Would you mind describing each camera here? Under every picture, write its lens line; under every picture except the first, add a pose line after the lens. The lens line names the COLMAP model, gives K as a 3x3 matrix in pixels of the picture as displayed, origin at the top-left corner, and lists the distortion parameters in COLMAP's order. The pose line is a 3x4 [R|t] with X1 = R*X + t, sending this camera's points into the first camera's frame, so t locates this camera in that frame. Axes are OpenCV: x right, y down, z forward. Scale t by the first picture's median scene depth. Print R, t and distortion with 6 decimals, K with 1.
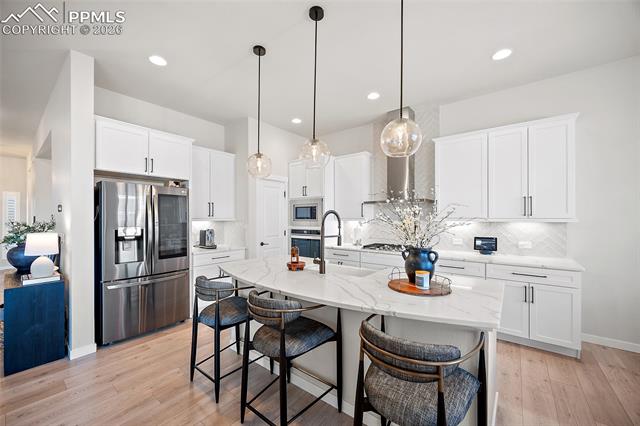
lens RADIAL K [[250.7, 0, 316.9], [0, 250.7, 214.3], [0, 0, 1]] dist [-0.000671, -0.000143]
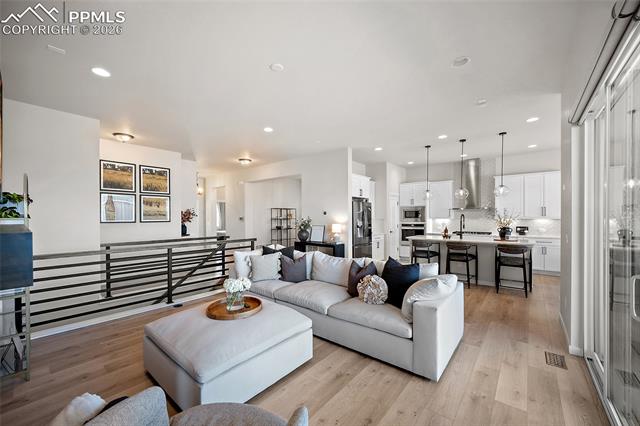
lens RADIAL K [[253.8, 0, 316.9], [0, 253.8, 216.2], [0, 0, 1]] dist [-0.000916, -0.000138]
pose [[0.999555, -0.001454, -0.029805, -1.037885], [0.001678, 0.999971, 0.007470, -0.011584], [0.029793, -0.007517, 0.999528, -1.231822]]
